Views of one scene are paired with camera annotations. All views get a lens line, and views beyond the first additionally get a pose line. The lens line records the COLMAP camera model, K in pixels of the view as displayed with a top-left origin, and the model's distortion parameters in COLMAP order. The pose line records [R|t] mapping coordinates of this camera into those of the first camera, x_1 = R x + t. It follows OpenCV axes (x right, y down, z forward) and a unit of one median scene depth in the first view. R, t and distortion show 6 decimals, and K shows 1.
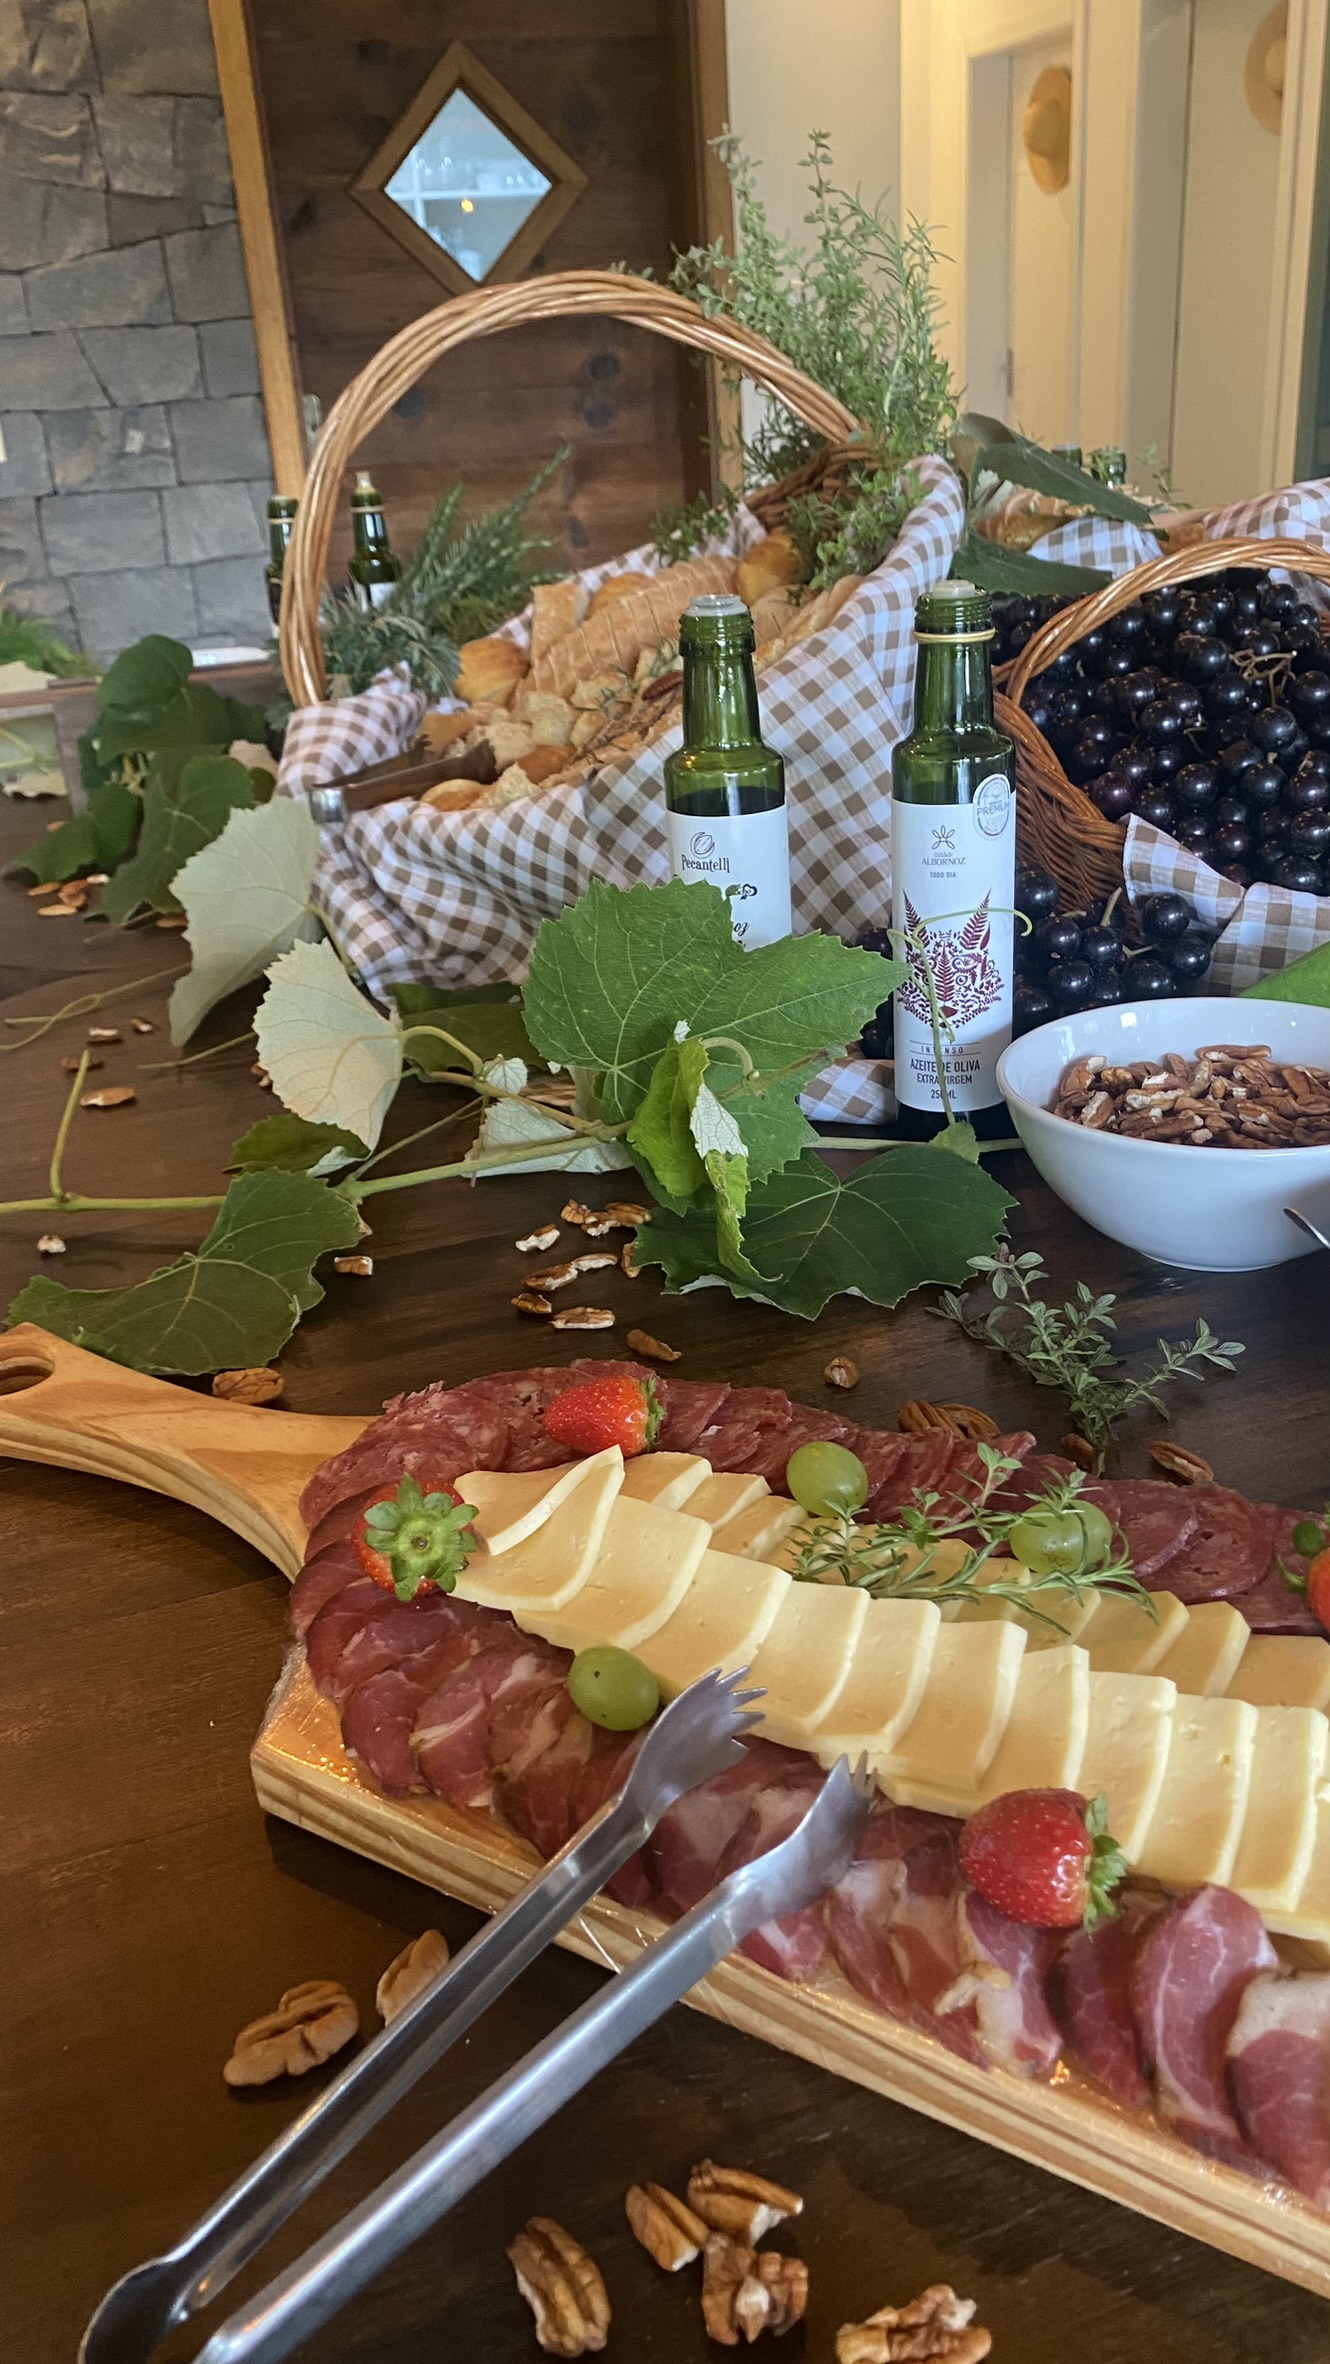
lens RADIAL K [[1799.1, 0, 640.8], [0, 1799.1, 1178.4], [0, 0, 1]] dist [0.026669, -0.025104]
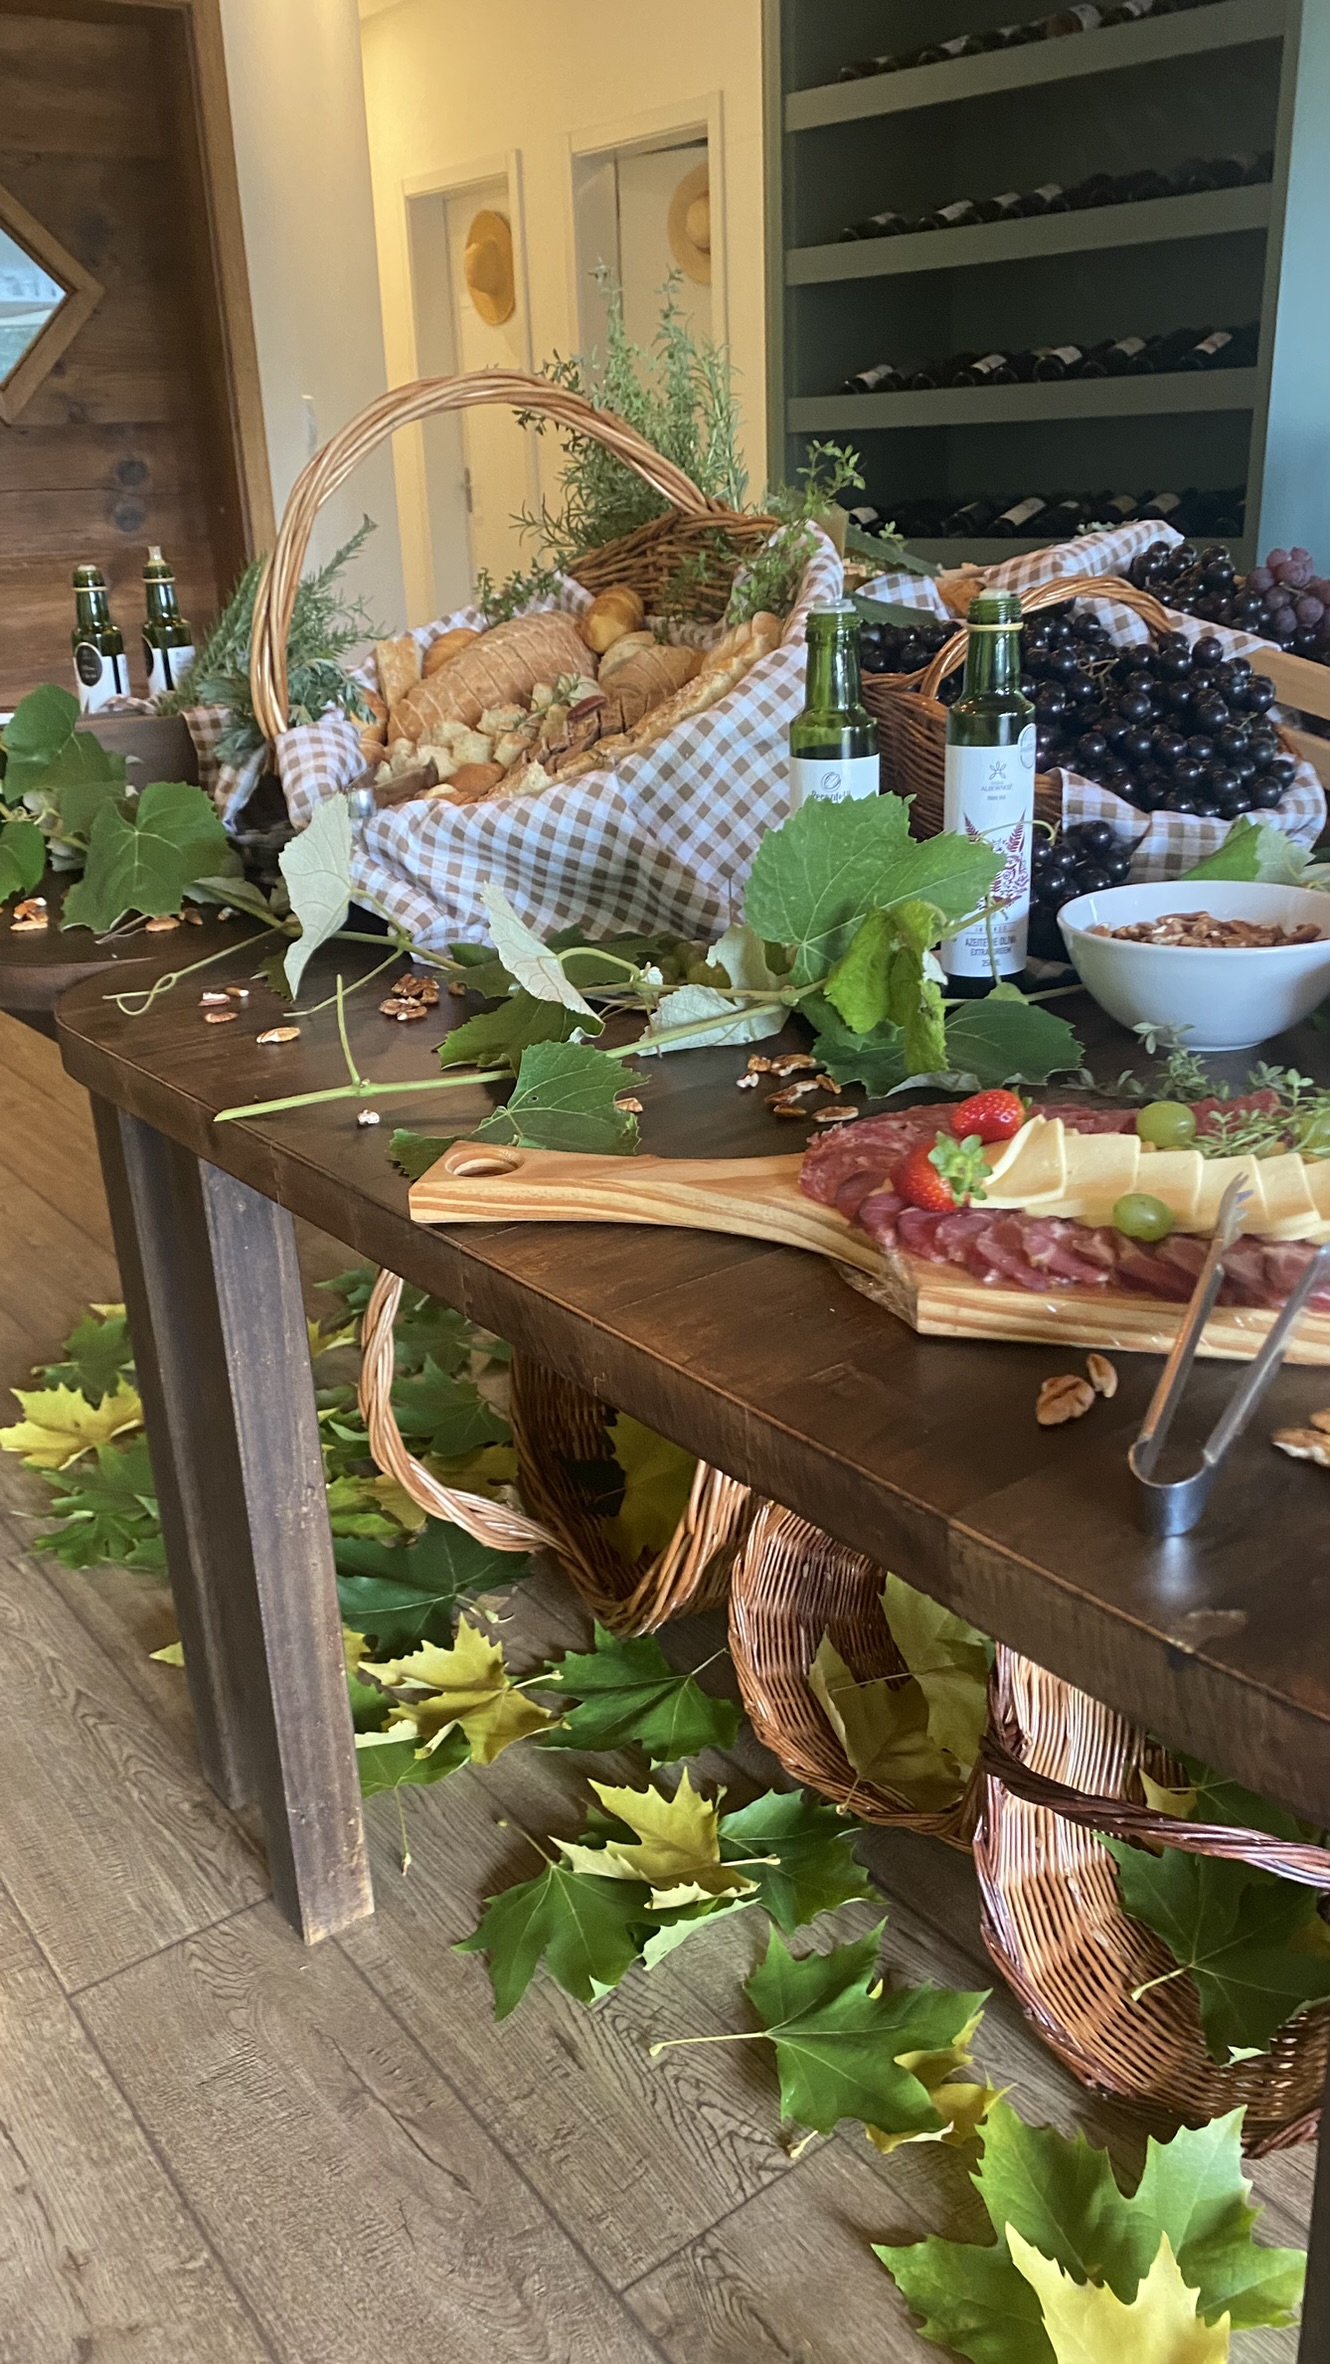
lens RADIAL K [[1799.1, 0, 653.1], [0, 1799.1, 1197.6], [0, 0, 1]] dist [0.026669, -0.025104]
pose [[0.954514, -0.091230, 0.283866, -0.455205], [0.104683, 0.993973, -0.032554, 0.139809], [-0.279185, 0.060789, 0.958311, -0.216591]]
